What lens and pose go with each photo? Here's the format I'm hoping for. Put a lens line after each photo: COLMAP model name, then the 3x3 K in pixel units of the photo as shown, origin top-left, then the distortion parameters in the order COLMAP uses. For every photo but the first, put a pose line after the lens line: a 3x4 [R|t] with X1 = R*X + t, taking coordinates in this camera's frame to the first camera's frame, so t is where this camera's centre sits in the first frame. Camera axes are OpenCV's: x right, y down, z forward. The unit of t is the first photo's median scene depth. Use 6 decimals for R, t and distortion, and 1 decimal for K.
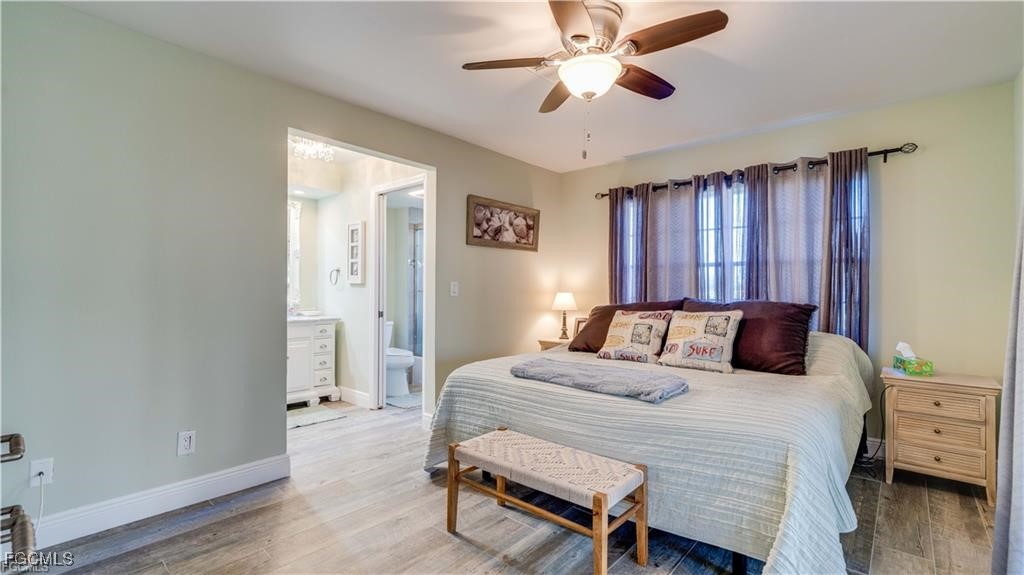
lens RADIAL K [[451.1, 0, 511.2], [0, 451.1, 288.7], [0, 0, 1]] dist [0.002372, 0.000523]
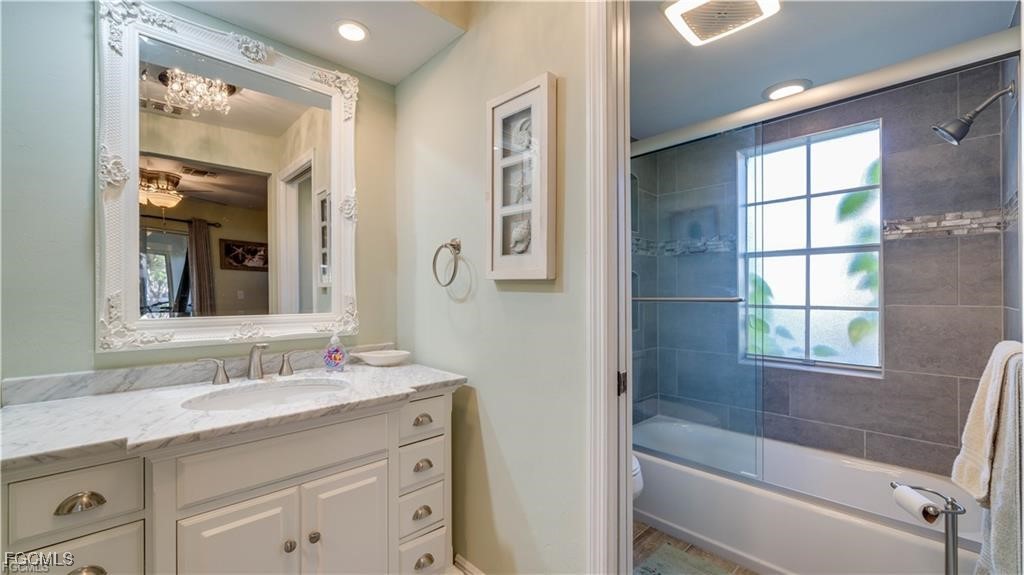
lens RADIAL K [[411.9, 0, 510.4], [0, 411.9, 293.2], [0, 0, 1]] dist [-0.001205, -0.000355]
pose [[0.996450, -0.006892, -0.083906, -0.324258], [0.007010, 0.999975, 0.001115, -0.002080], [0.083896, -0.001699, 0.996473, 0.696825]]
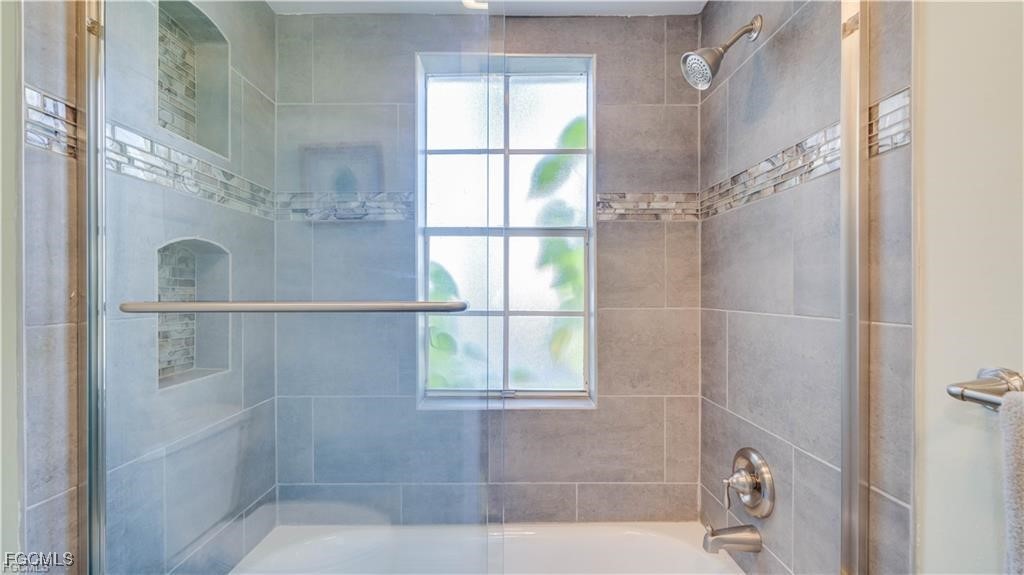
lens RADIAL K [[451.1, 0, 505.6], [0, 451.1, 291.4], [0, 0, 1]] dist [0.002372, 0.000523]
pose [[0.756761, -0.004741, 0.653675, -0.296091], [0.002245, 0.999987, 0.004655, -0.001853], [-0.653688, -0.002055, 0.756761, 0.792317]]
